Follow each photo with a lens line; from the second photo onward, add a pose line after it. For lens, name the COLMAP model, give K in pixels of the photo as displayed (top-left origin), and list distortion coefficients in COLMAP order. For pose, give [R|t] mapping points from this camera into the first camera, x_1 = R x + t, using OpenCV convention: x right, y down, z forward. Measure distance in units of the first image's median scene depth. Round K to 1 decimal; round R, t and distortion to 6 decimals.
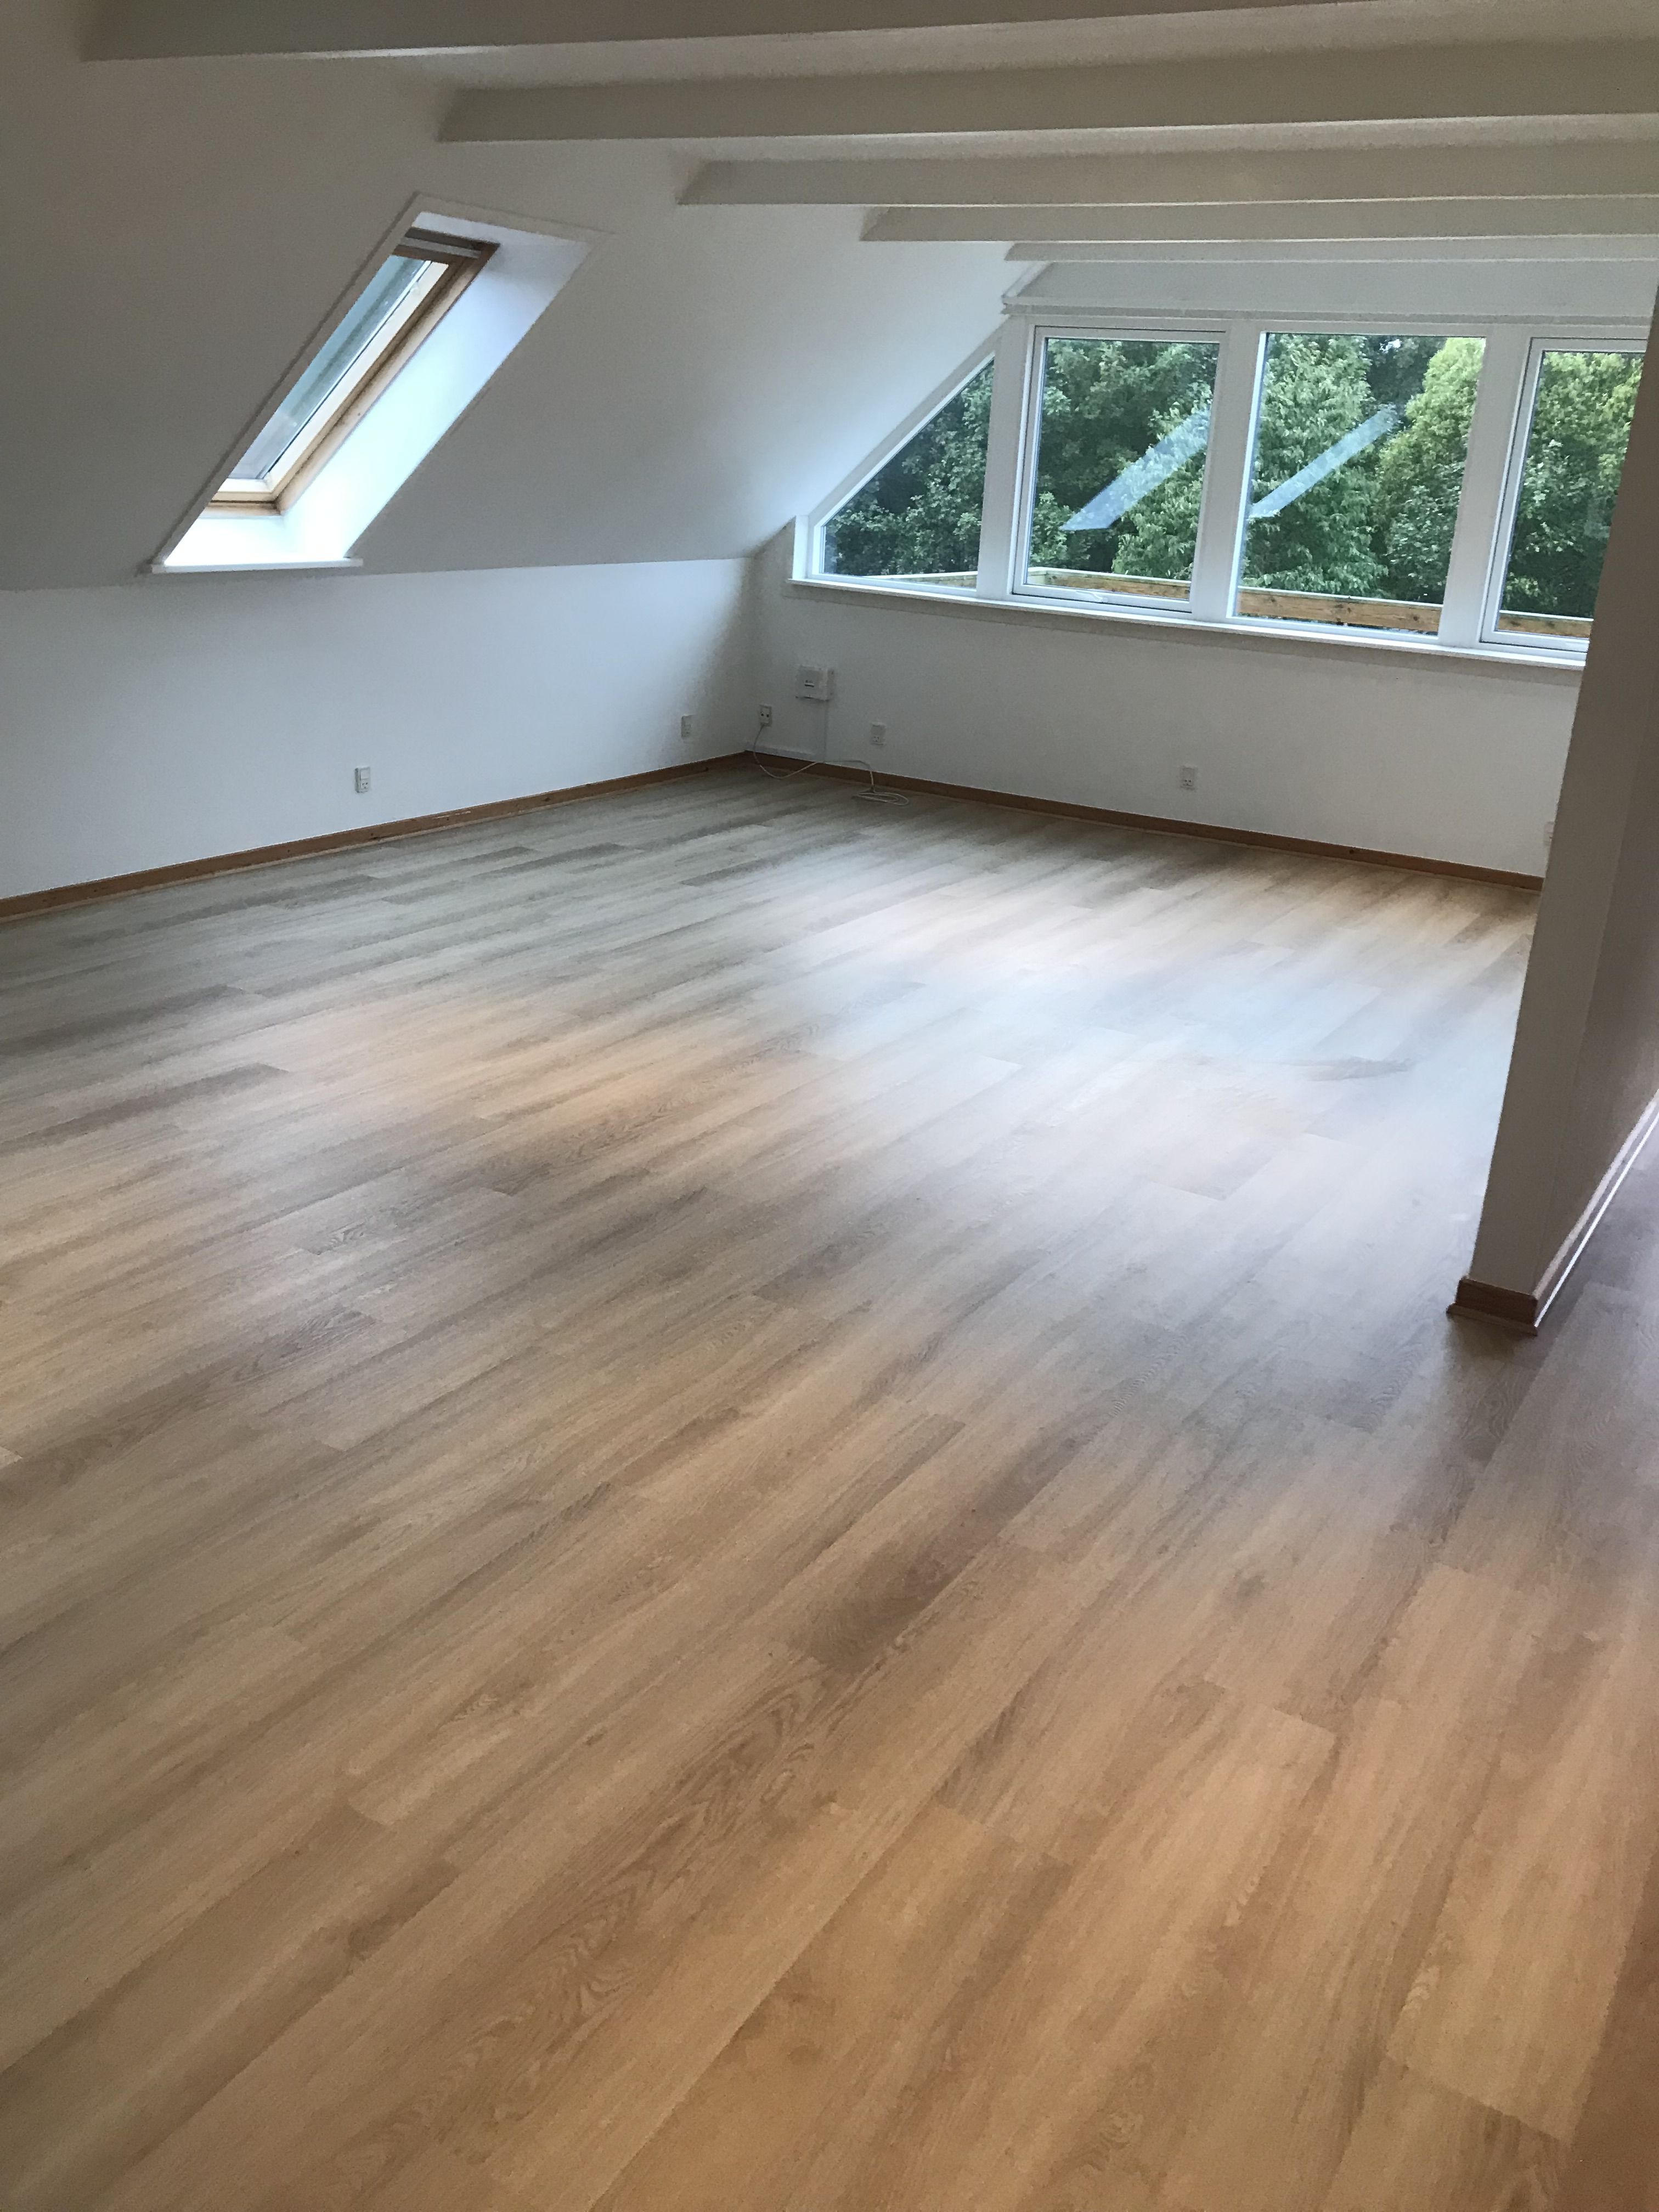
lens RADIAL K [[1835.6, 0, 829.5], [0, 1835.6, 1106.0], [0, 0, 1]] dist [0.164328, -0.108655]
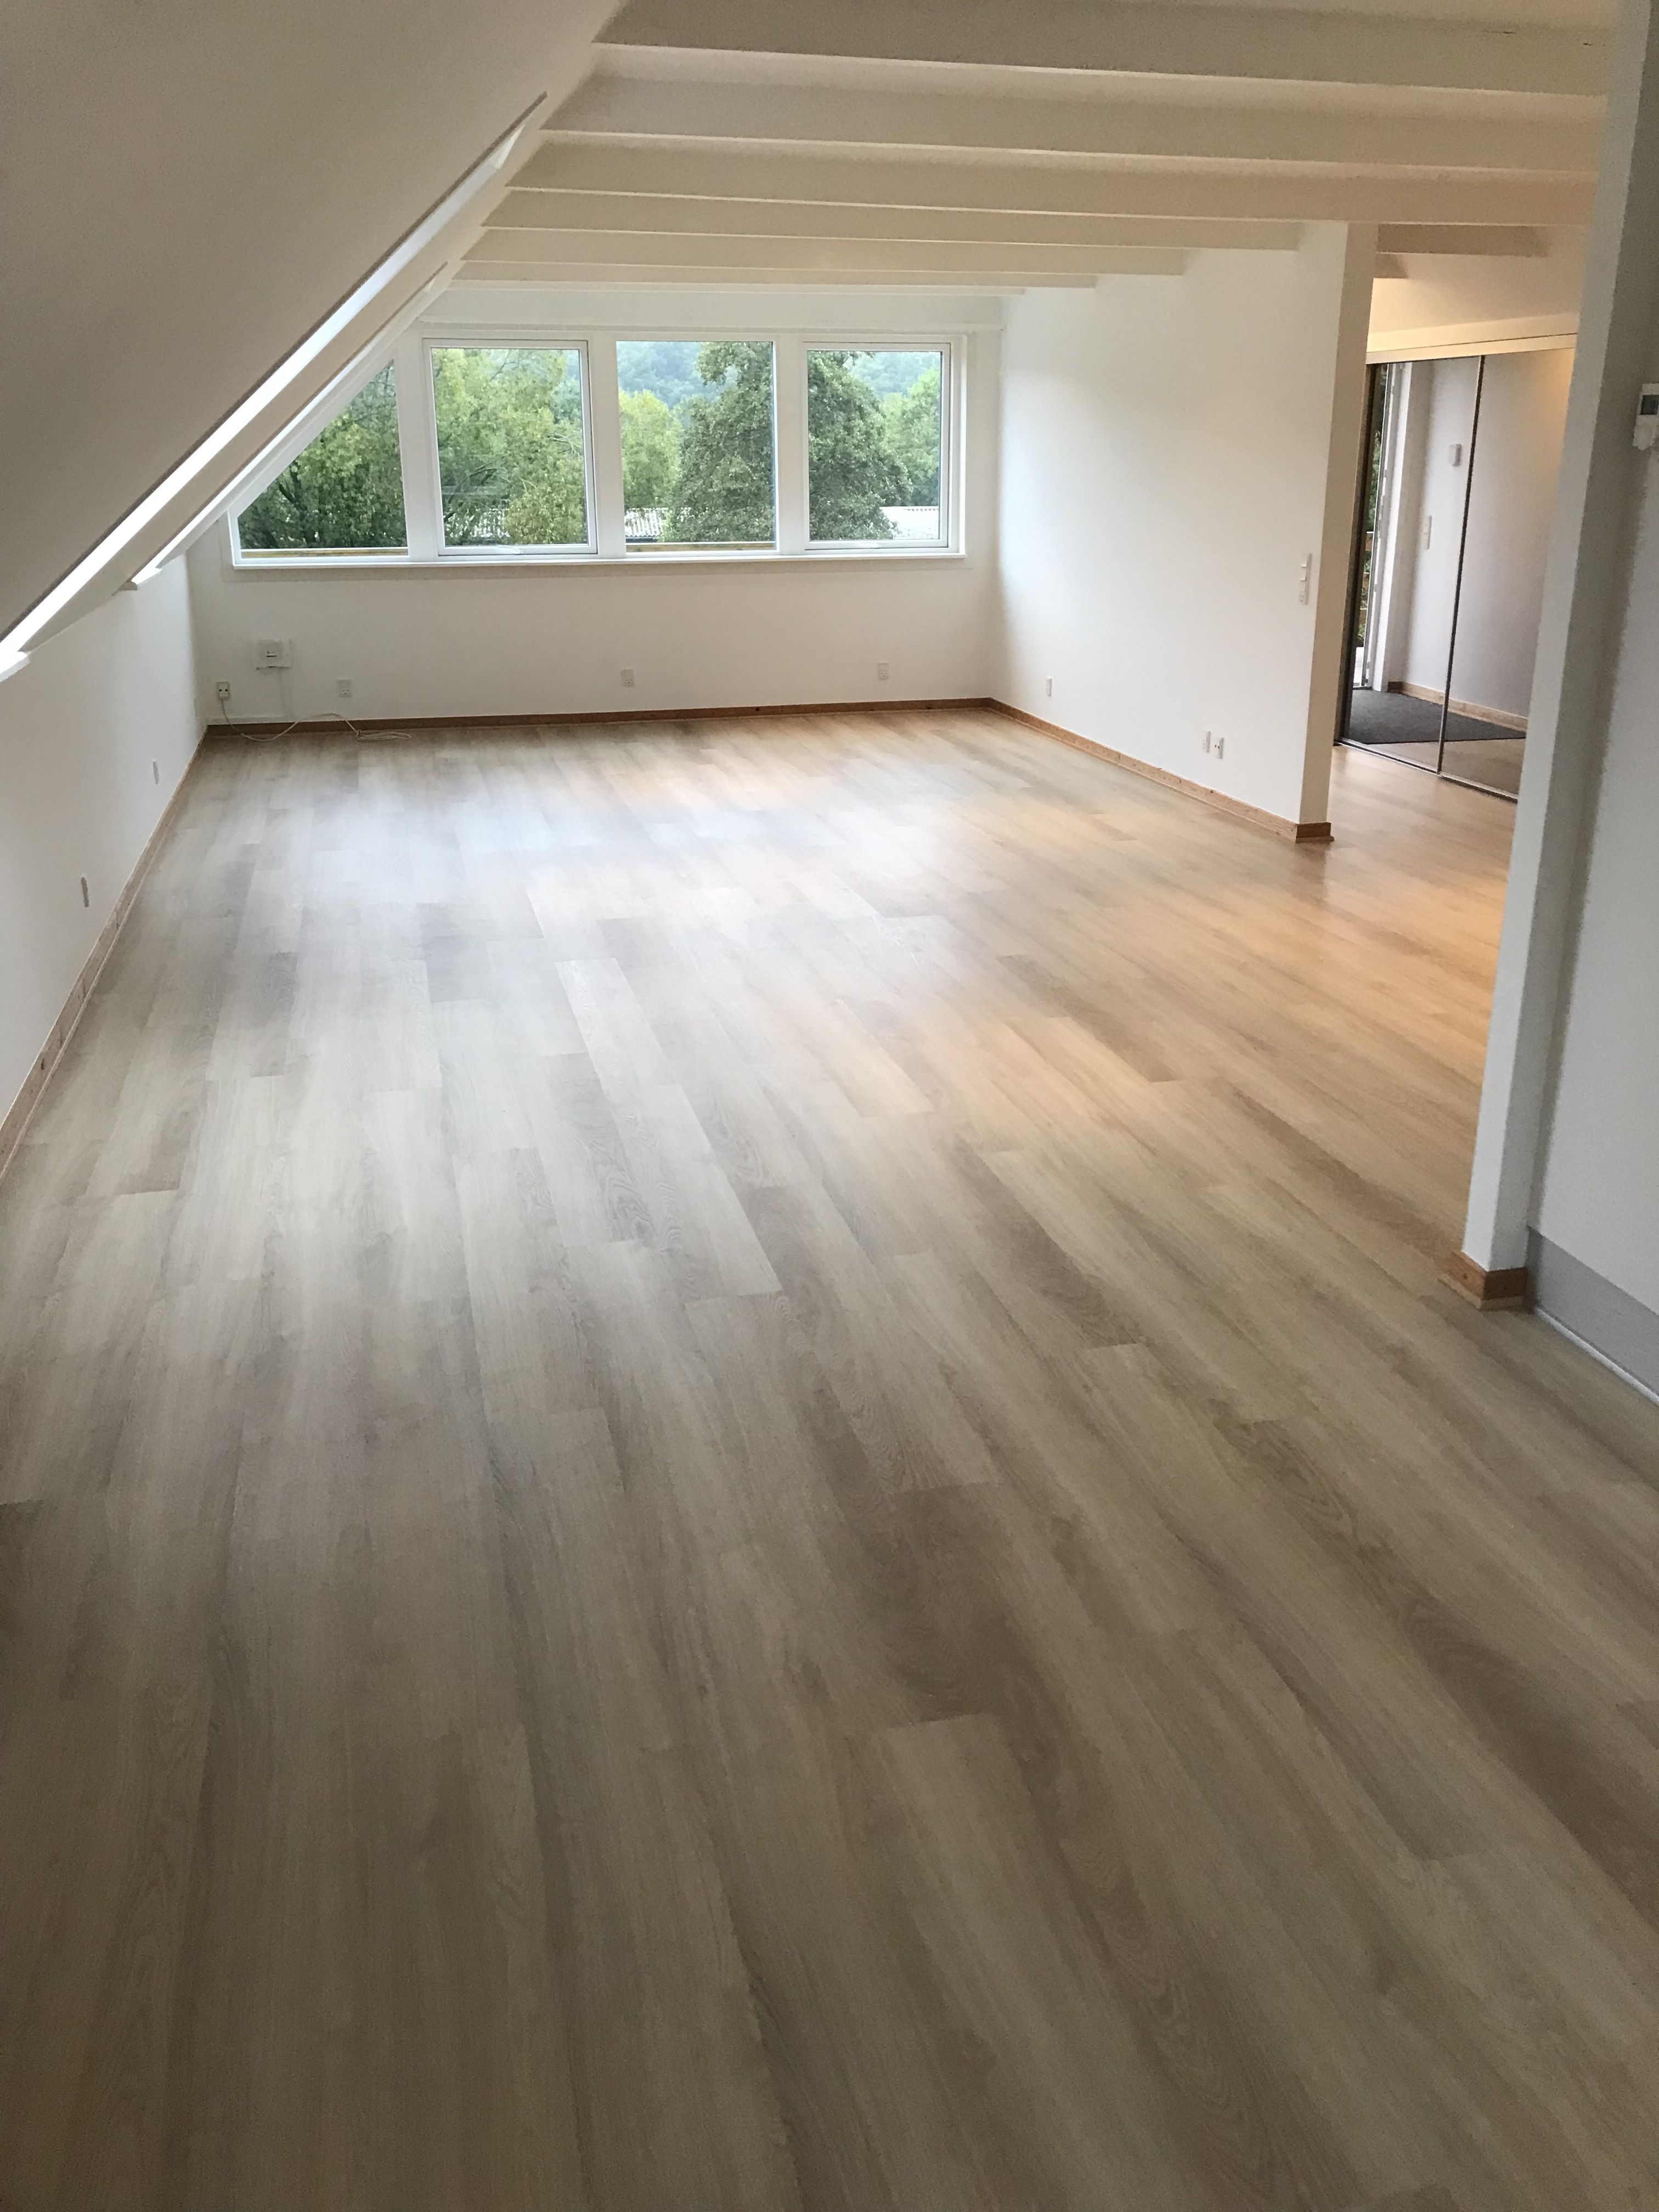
lens RADIAL K [[1835.6, 0, 829.5], [0, 1835.6, 1106.0], [0, 0, 1]] dist [0.164328, -0.108655]
pose [[0.712565, -0.306127, 0.631299, -0.686713], [0.296274, 0.946919, 0.124763, -0.008684], [-0.635982, 0.098136, 0.765439, -0.086981]]
